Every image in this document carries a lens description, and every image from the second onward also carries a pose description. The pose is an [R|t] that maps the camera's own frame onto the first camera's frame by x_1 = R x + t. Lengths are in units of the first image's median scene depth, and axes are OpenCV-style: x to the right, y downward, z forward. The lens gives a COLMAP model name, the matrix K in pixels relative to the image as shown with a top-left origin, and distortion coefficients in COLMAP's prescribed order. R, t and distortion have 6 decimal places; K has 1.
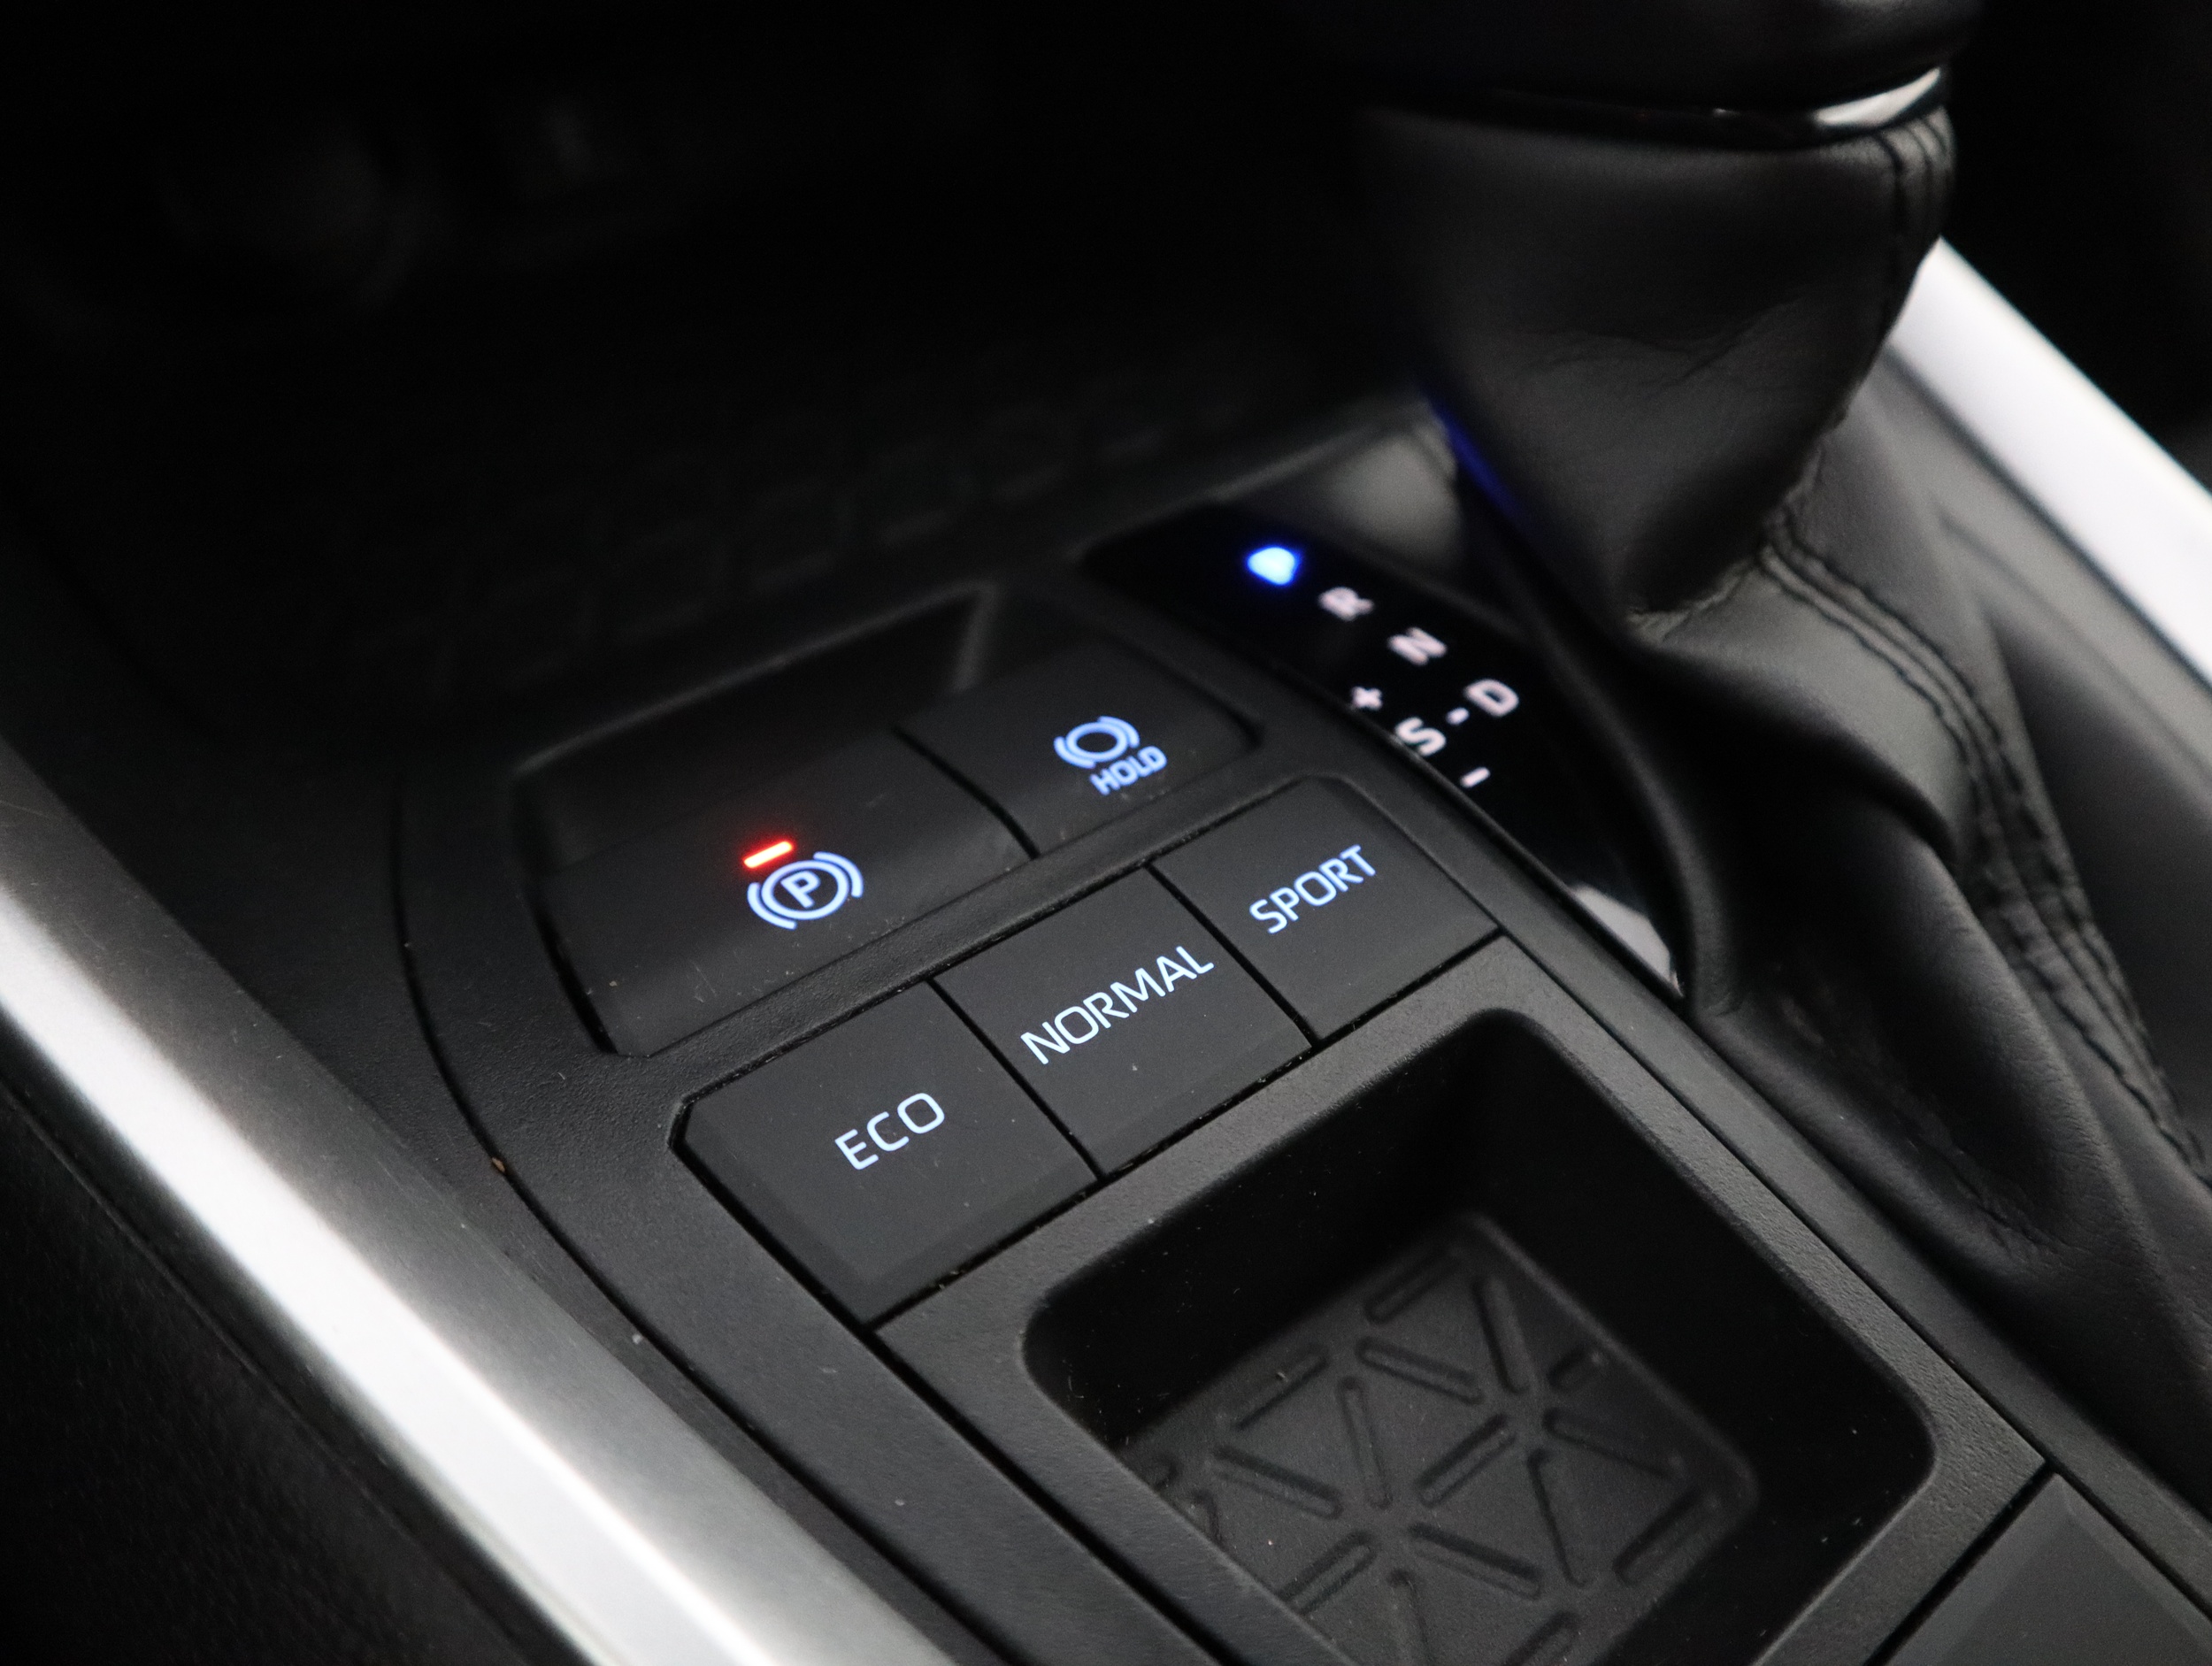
lens RADIAL K [[1761.0, 0, 1125.2], [0, 1761.0, 838.9], [0, 0, 1]] dist [-0.122042, 0.088886]
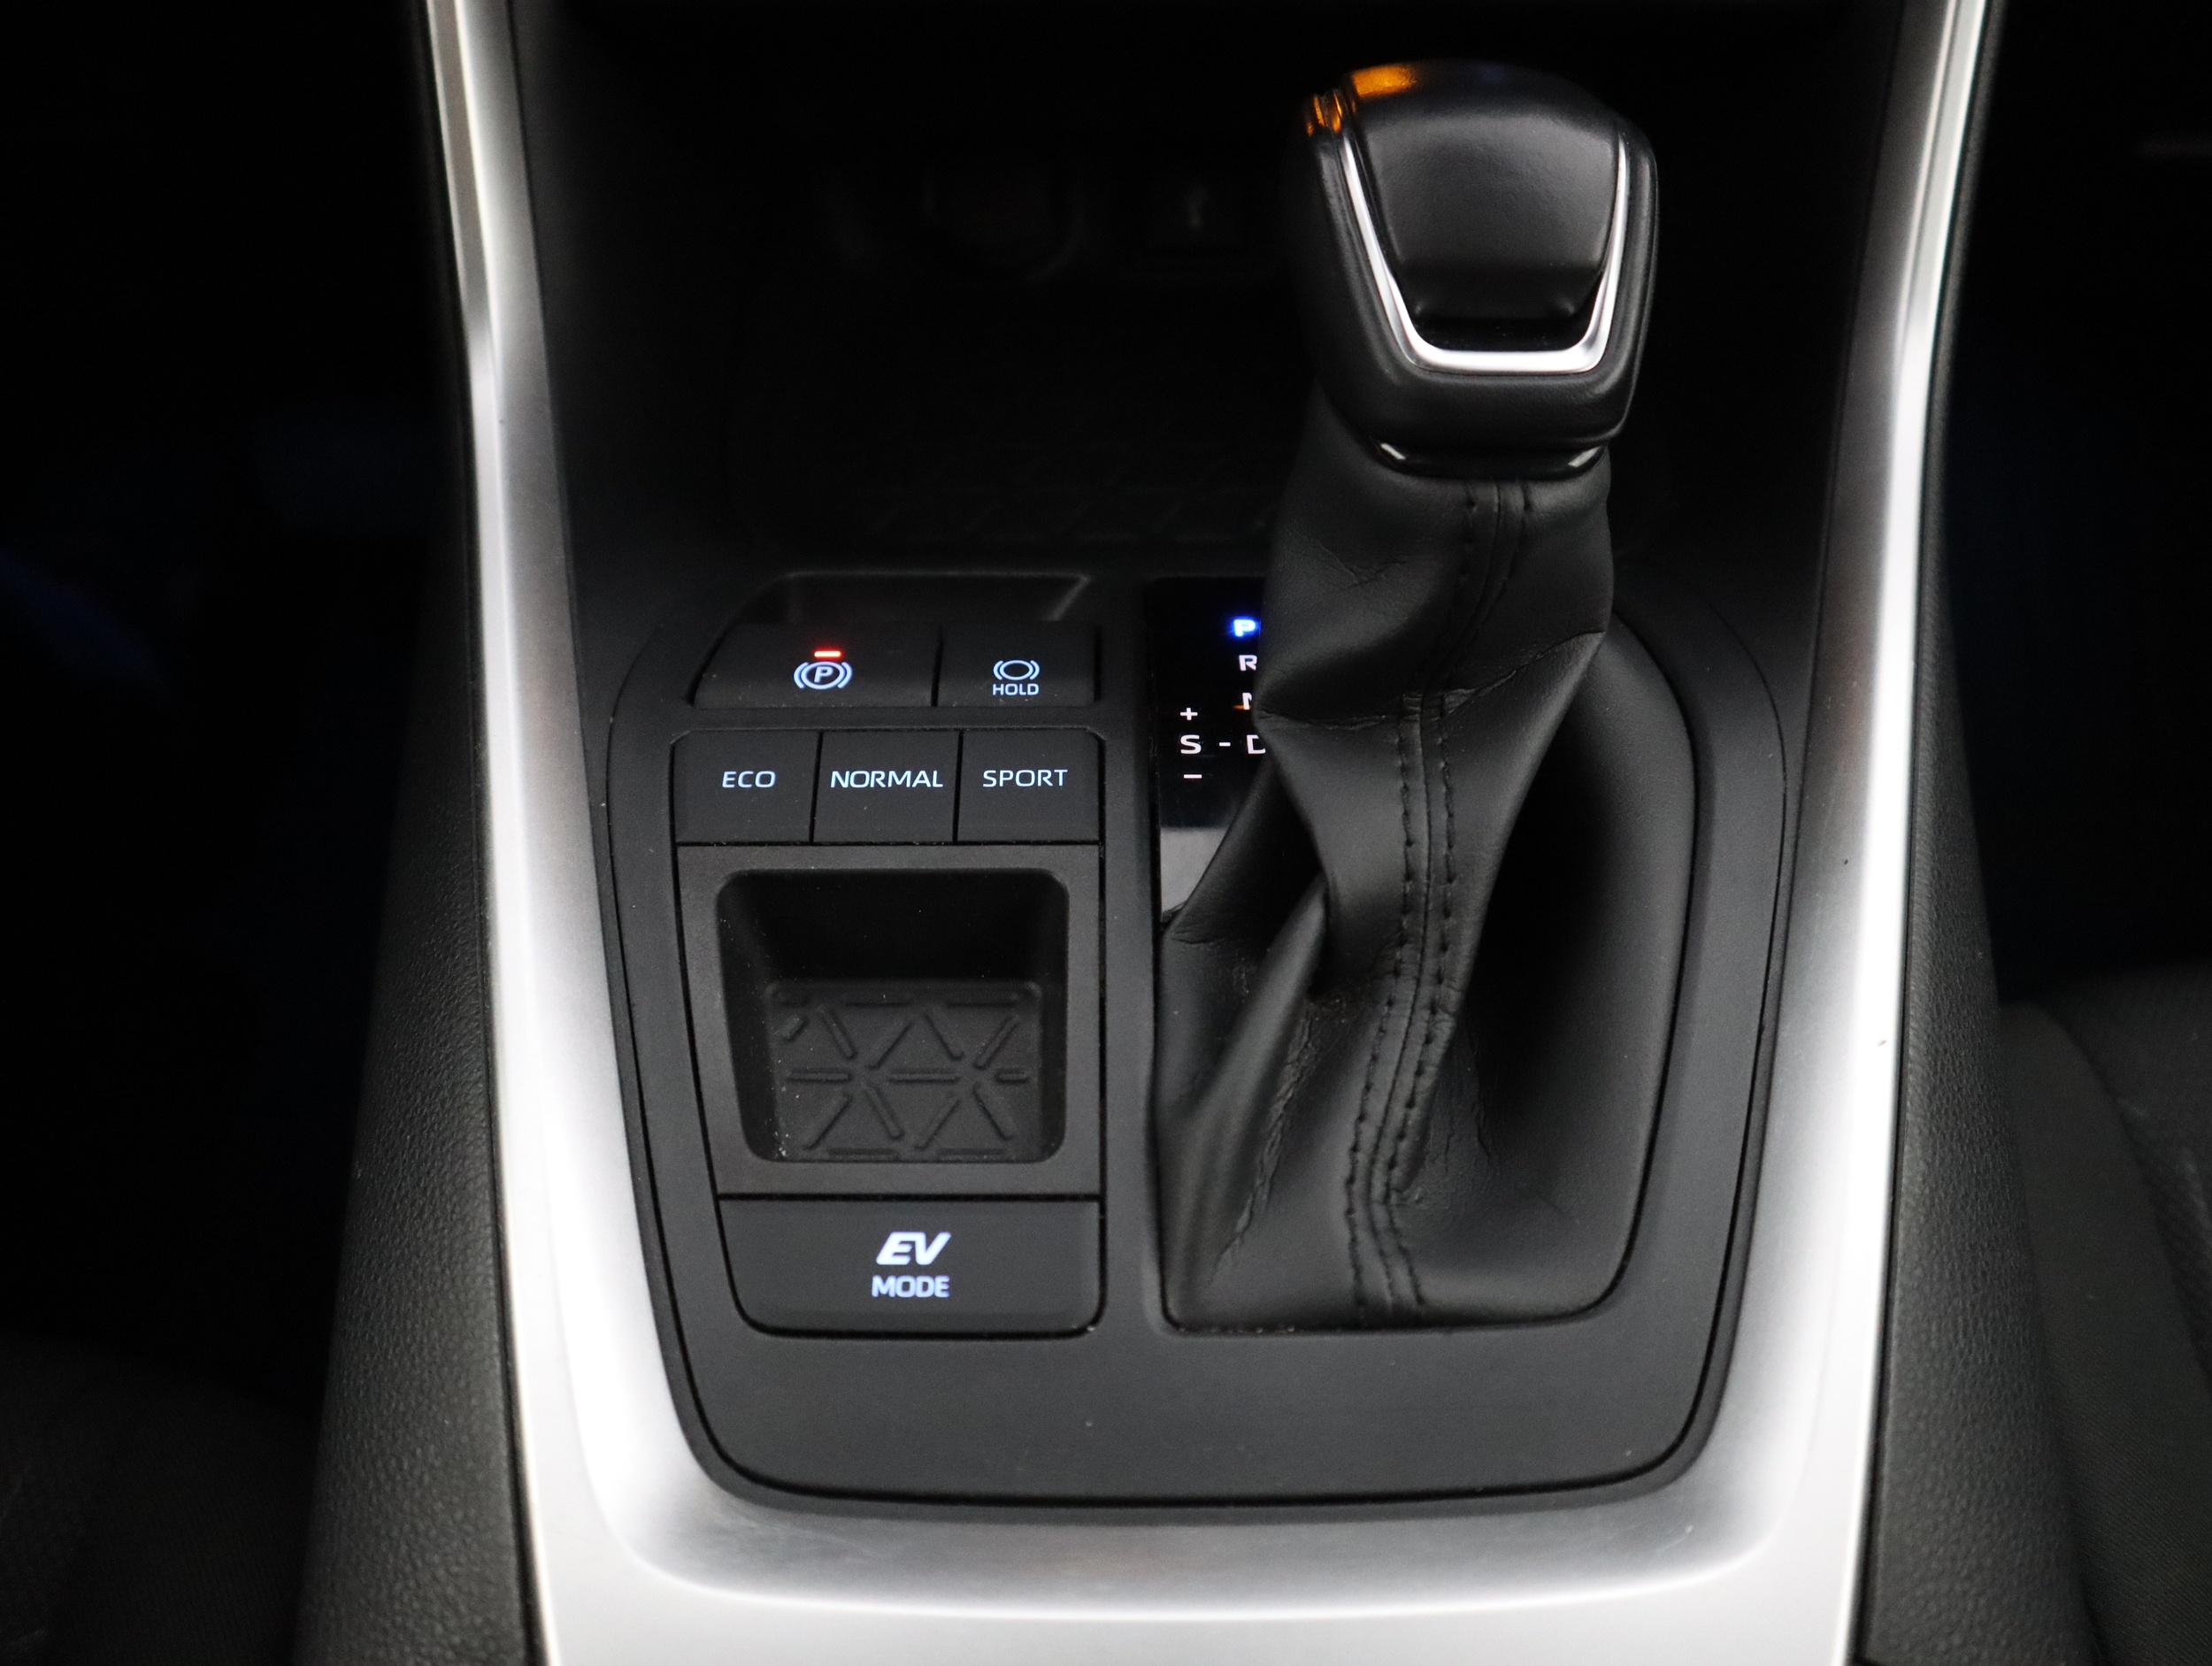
lens RADIAL K [[1761.0, 0, 1125.2], [0, 1761.0, 838.9], [0, 0, 1]] dist [-0.122042, 0.088886]
pose [[0.774600, 0.408424, -0.482891, 1.112463], [-0.394984, 0.908716, 0.134992, -0.204569], [0.493945, 0.086169, 0.865213, -0.524152]]
